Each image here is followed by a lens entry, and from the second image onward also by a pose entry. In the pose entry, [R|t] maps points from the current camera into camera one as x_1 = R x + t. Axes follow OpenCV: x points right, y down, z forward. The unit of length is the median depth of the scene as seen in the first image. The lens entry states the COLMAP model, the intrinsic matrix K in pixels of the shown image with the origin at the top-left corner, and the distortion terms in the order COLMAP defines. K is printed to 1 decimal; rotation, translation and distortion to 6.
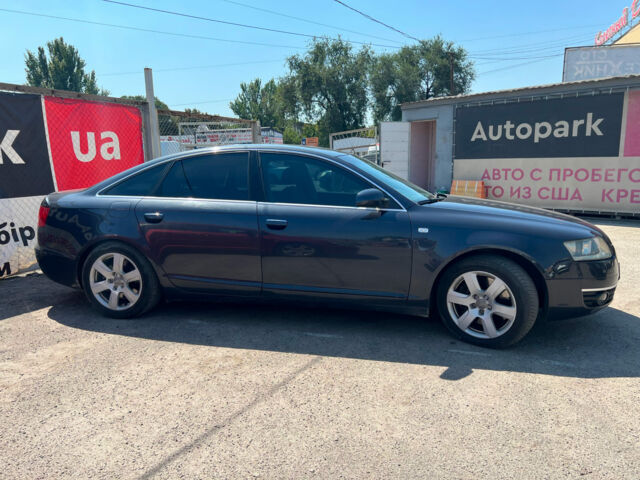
lens RADIAL K [[483.0, 0, 321.0], [0, 483.0, 241.5], [0, 0, 1]] dist [0.033437, -0.044607]
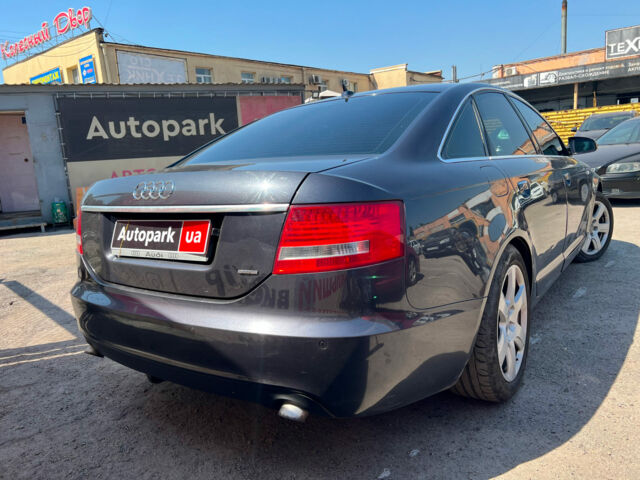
lens RADIAL K [[483.0, 0, 321.1], [0, 483.0, 238.1], [0, 0, 1]] dist [0.033437, -0.044607]
pose [[0.385506, -0.162057, 0.908363, -0.357794], [0.208763, 0.974247, 0.085213, -0.032788], [-0.898779, 0.156782, 0.409409, 0.363037]]
